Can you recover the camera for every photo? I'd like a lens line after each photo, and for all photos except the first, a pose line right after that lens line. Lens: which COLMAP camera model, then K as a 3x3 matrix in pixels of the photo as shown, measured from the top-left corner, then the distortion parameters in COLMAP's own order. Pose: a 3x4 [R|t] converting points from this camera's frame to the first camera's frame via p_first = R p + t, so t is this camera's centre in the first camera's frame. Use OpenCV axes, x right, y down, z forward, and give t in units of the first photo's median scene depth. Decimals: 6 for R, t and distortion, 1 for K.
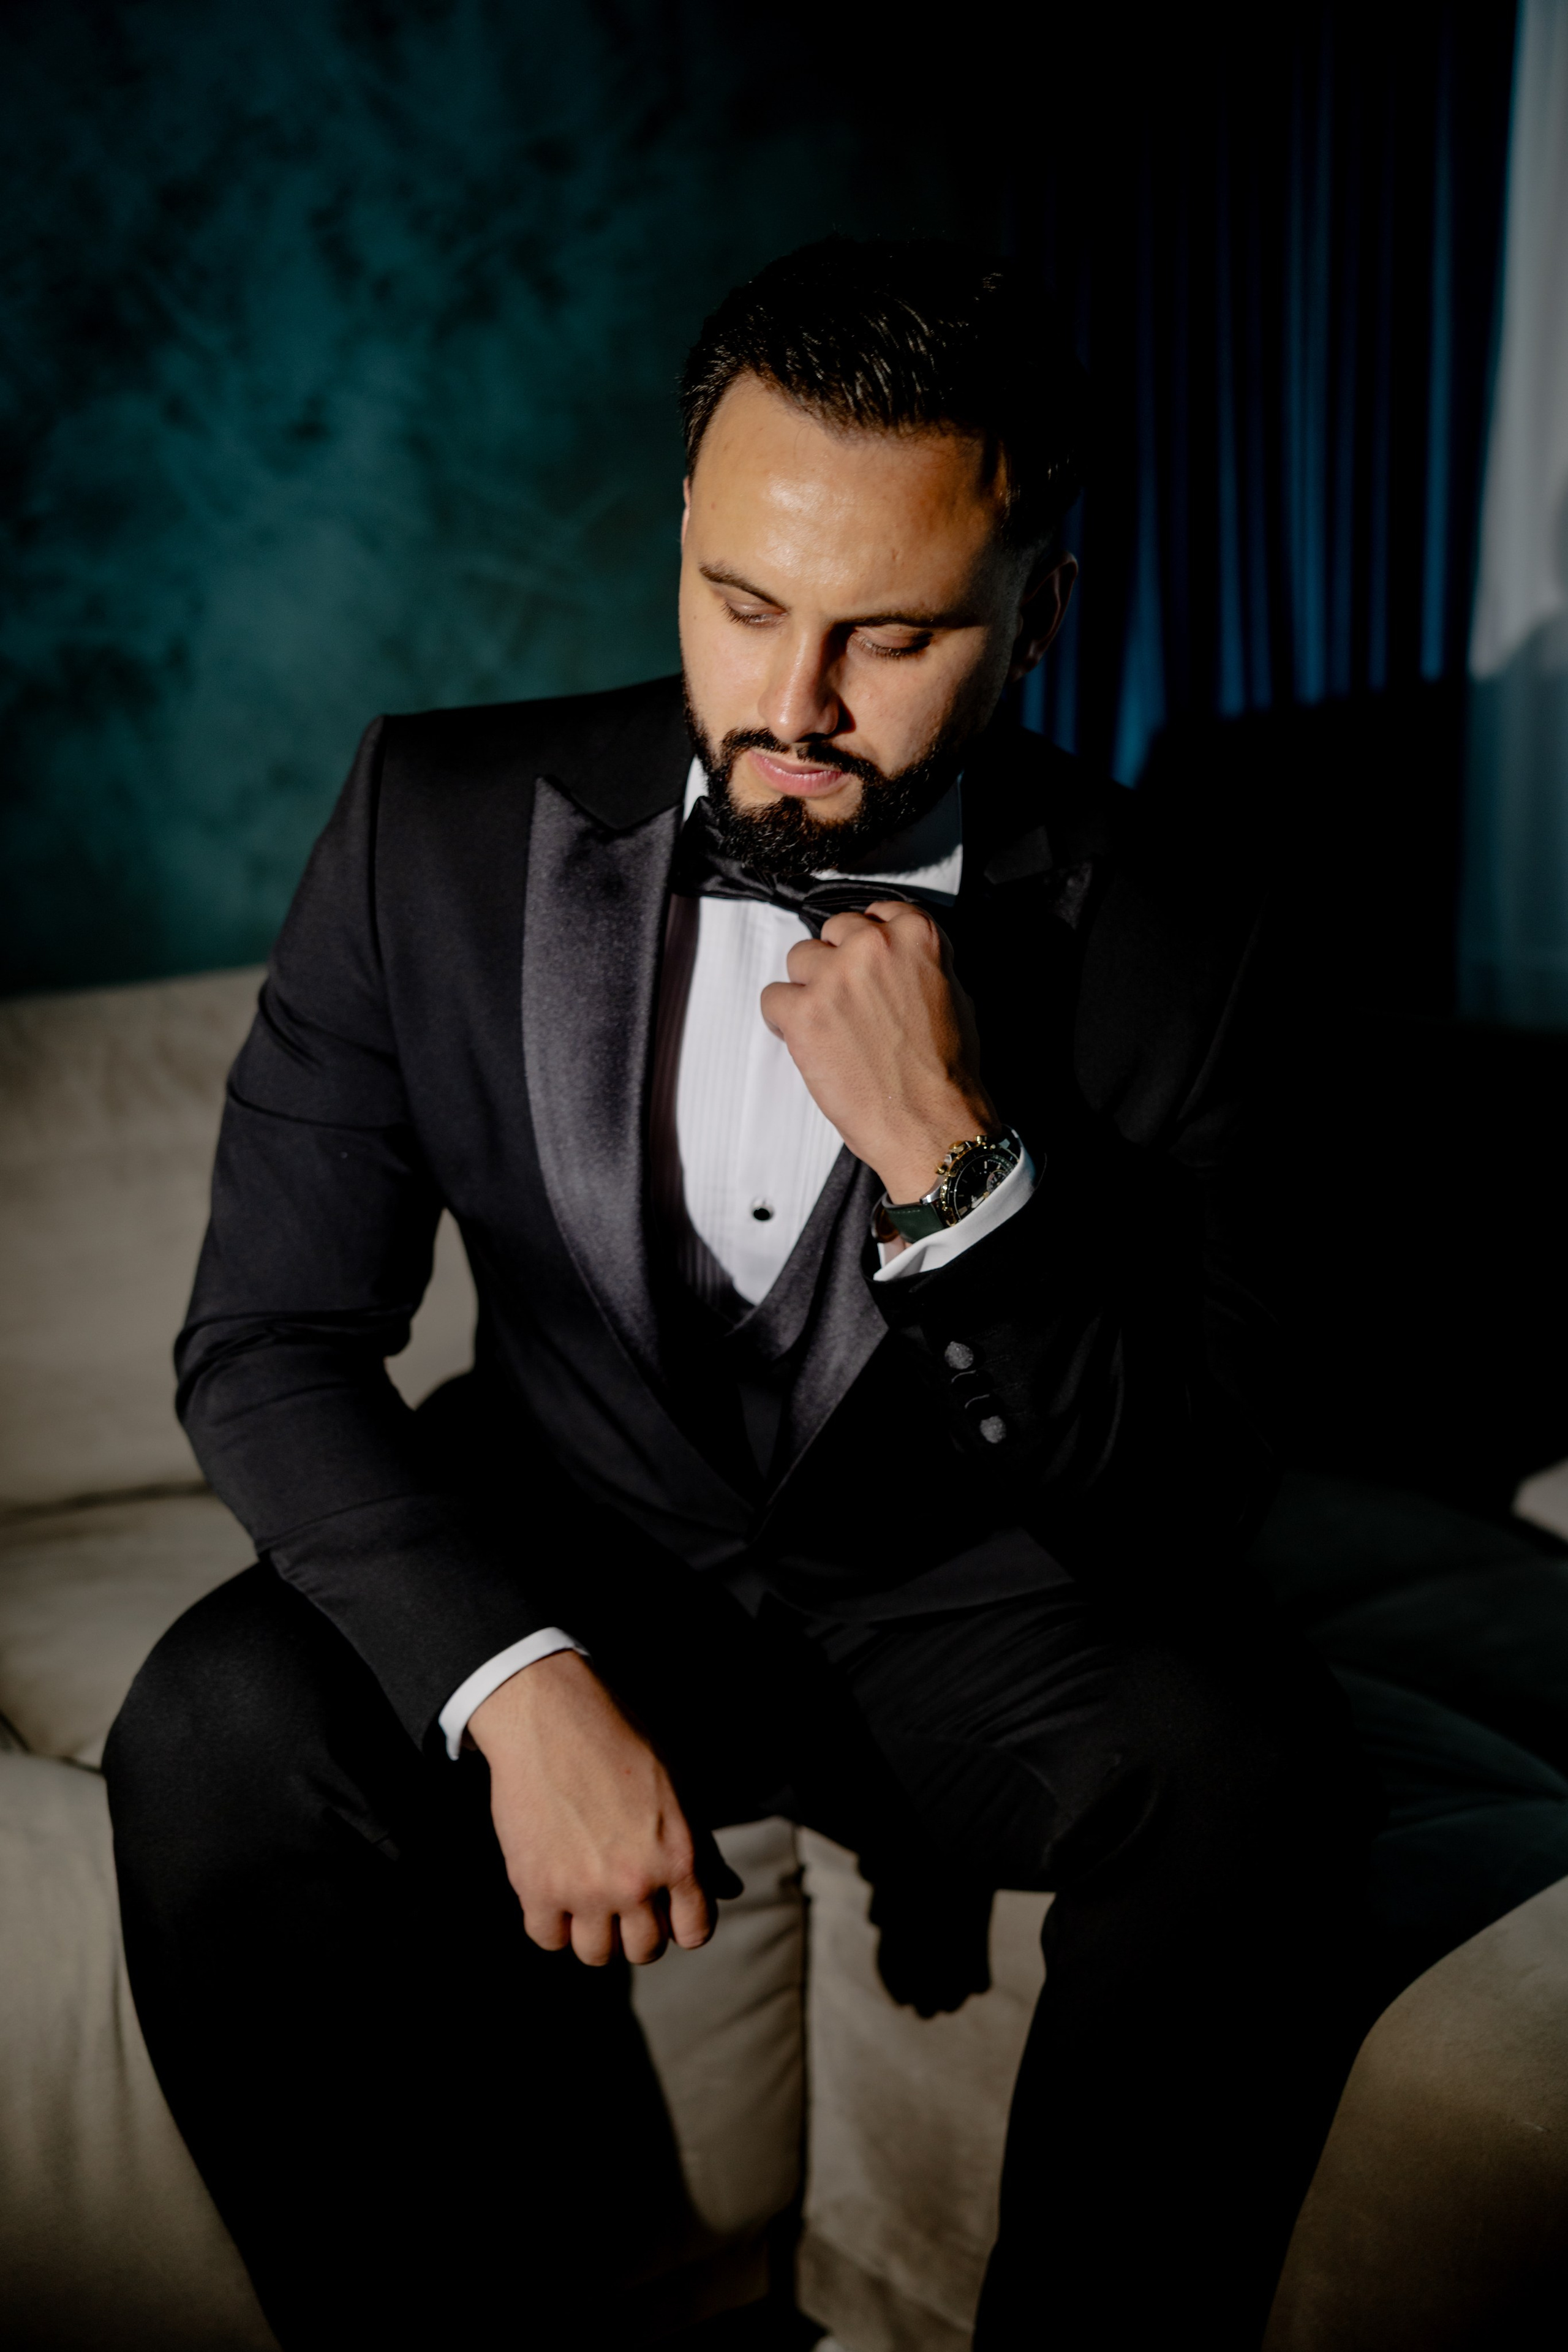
lens RADIAL K [[2945.1, 0, 776.3], [0, 2945.1, 1173.1], [0, 0, 1]] dist [0.029199, 0.000000]
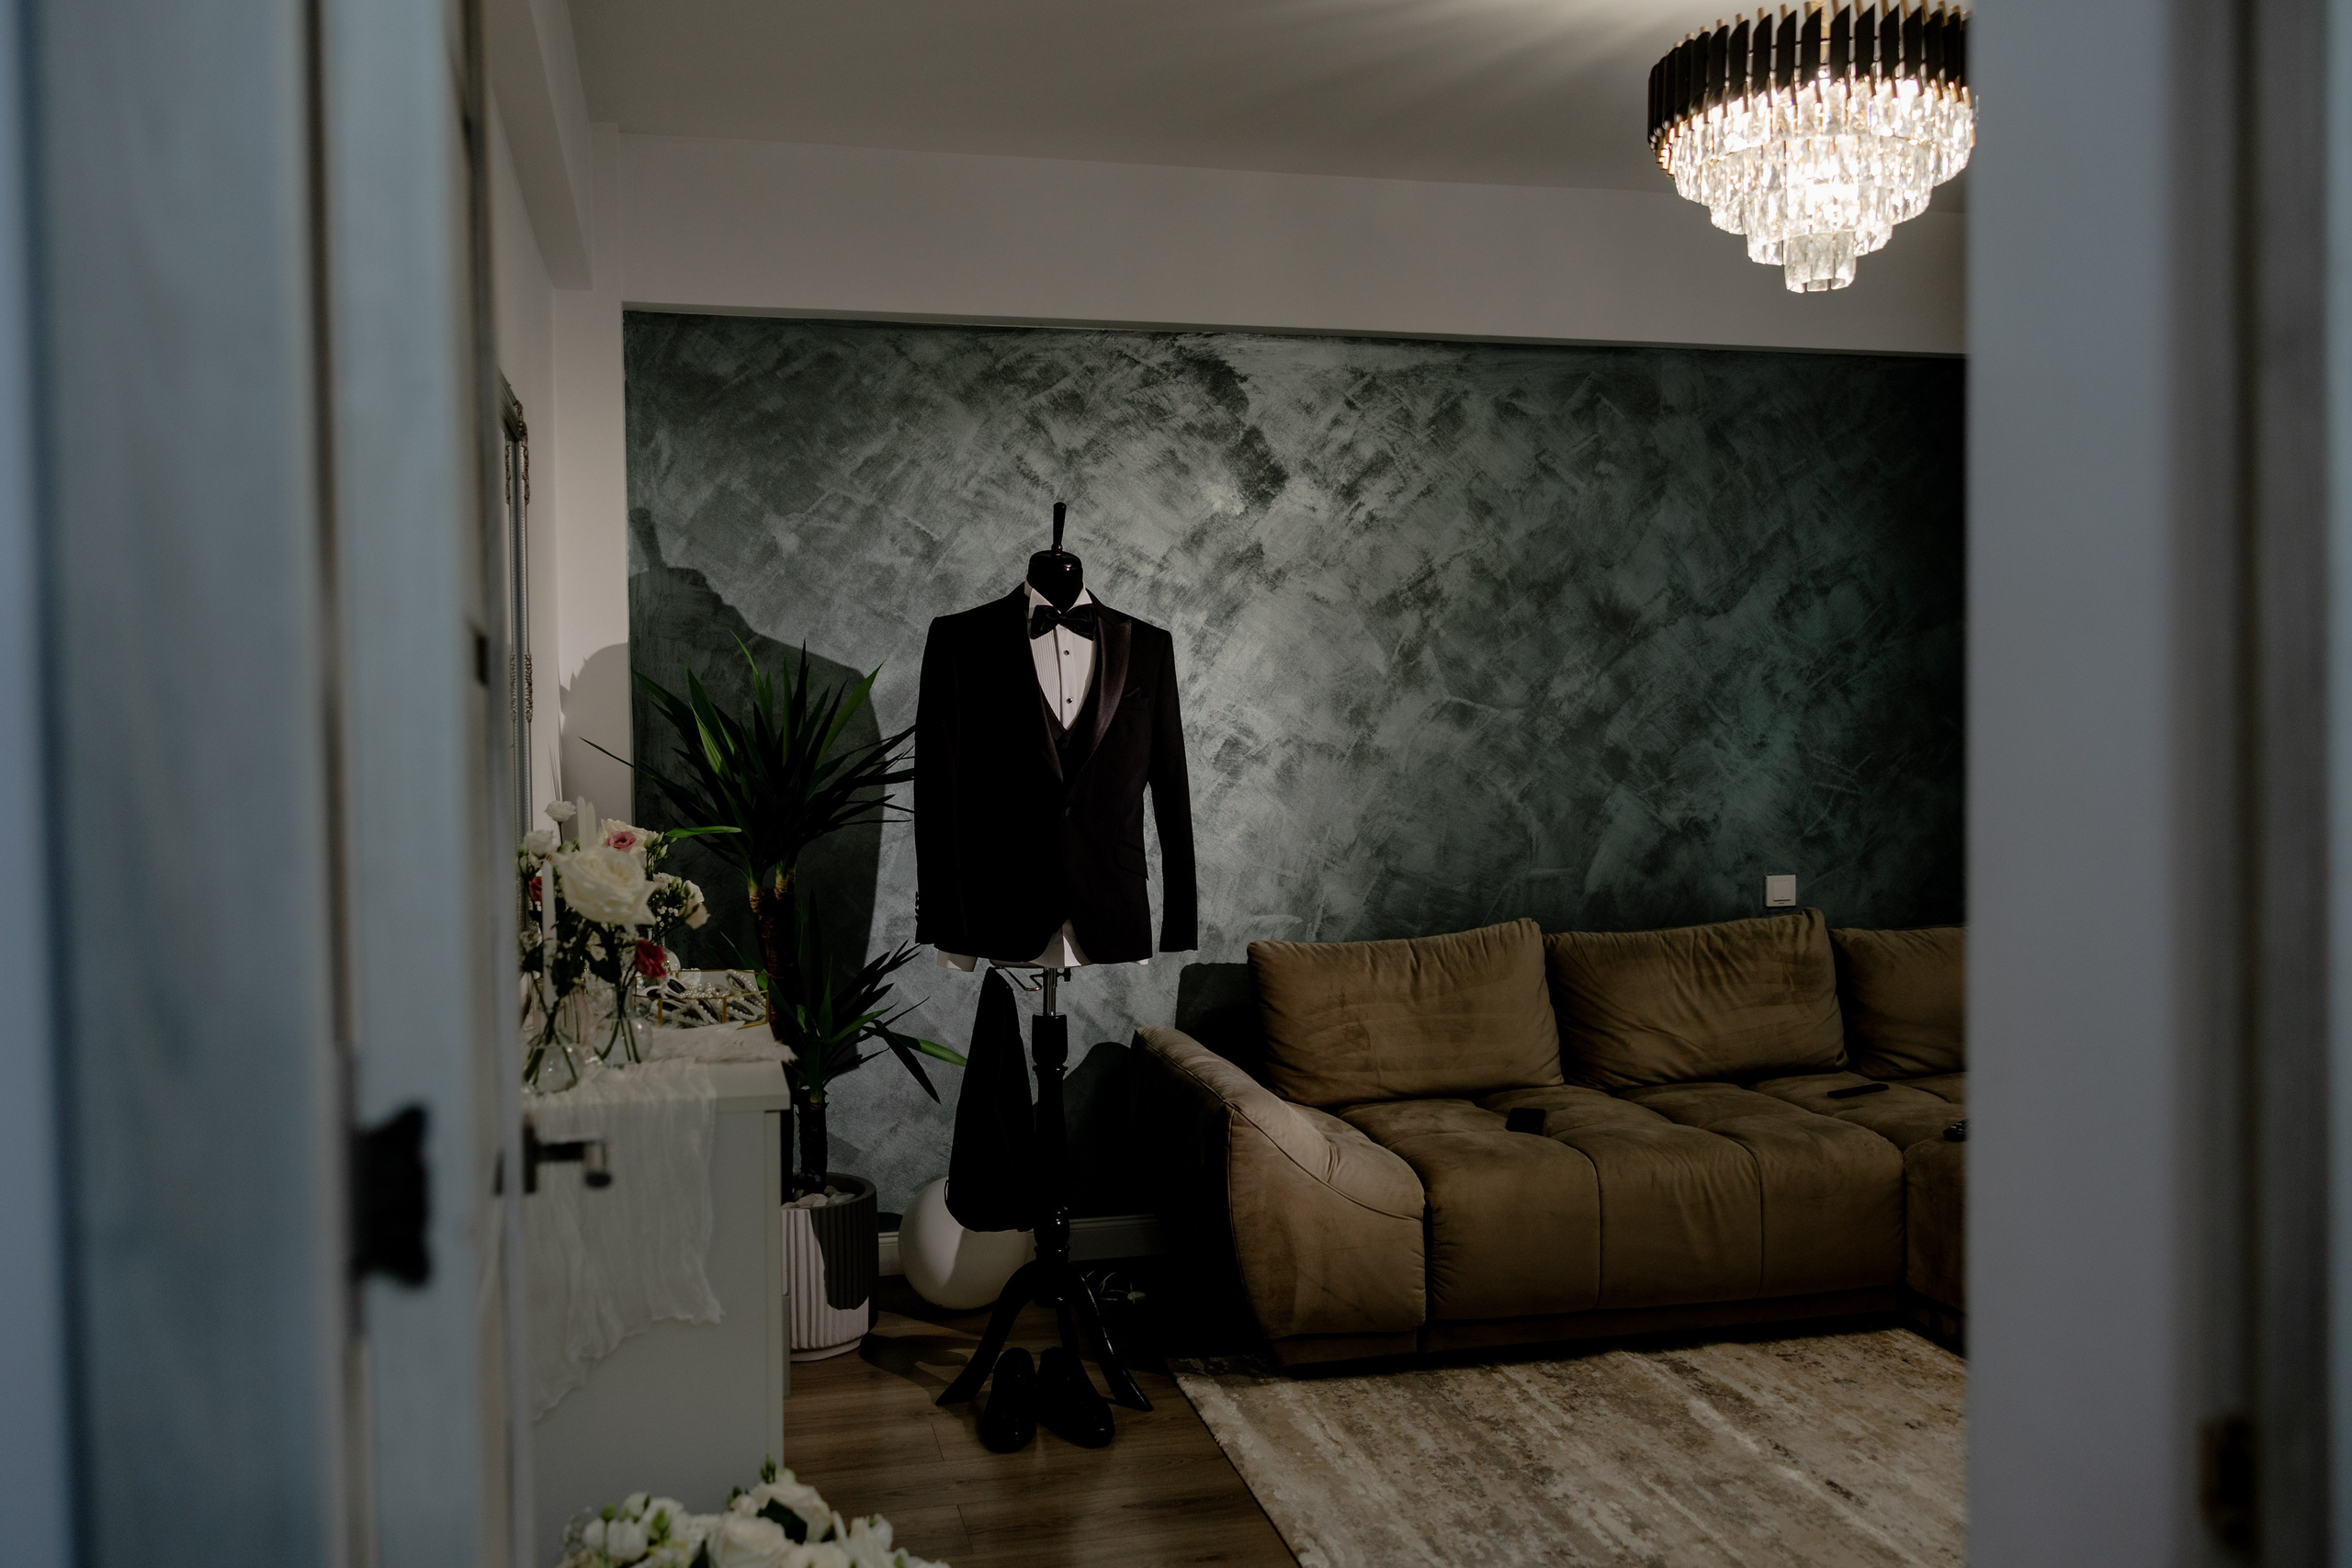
lens RADIAL K [[1927.2, 0, 1185.9], [0, 1927.2, 799.4], [0, 0, 1]] dist [0.021743, 0.000533]
pose [[0.906768, -0.011183, -0.421481, 0.148525], [-0.044961, 0.991384, -0.123032, 0.078974], [0.419225, 0.130512, 0.898453, -1.070706]]
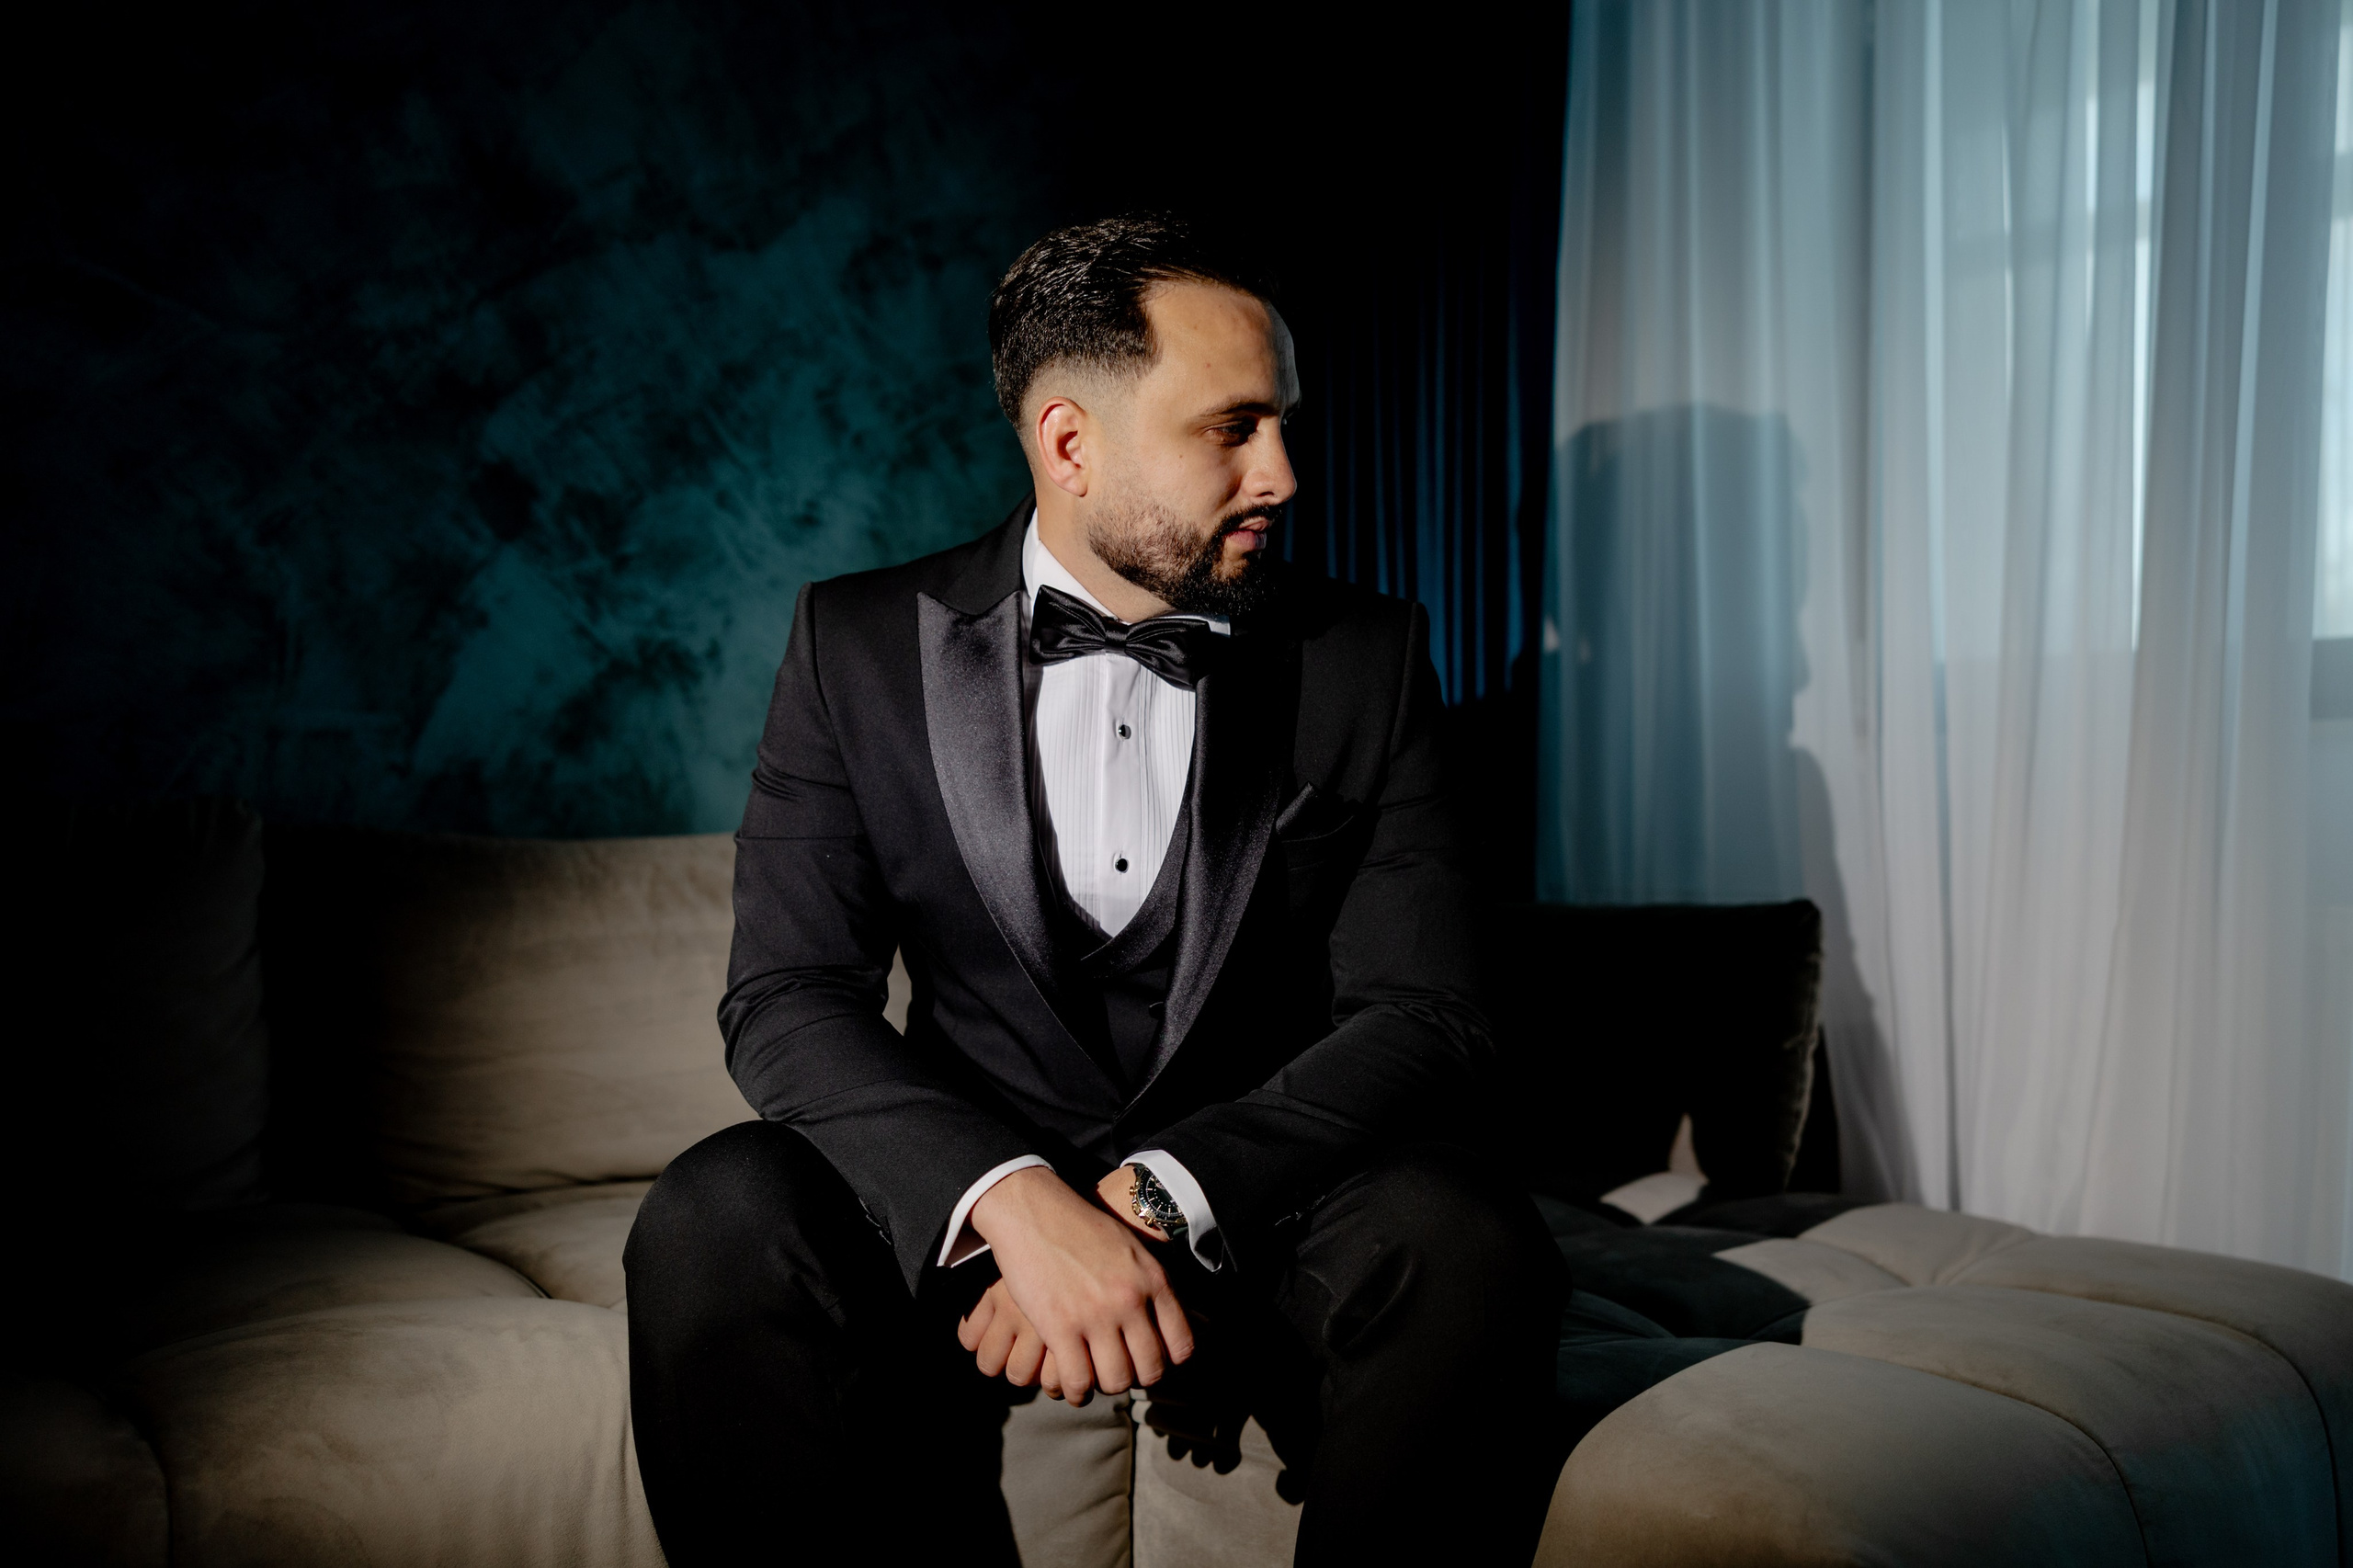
lens RADIAL K [[1826.6, 0, 1167.3], [0, 1826.6, 781.6], [0, 0, 1]] dist [0.013264, -0.012015]
pose [[0.998255, 0.019287, 0.055815, -0.019453], [-0.006491, 0.975272, -0.220911, 0.100936], [-0.058695, 0.220163, 0.973695, 0.075312]]
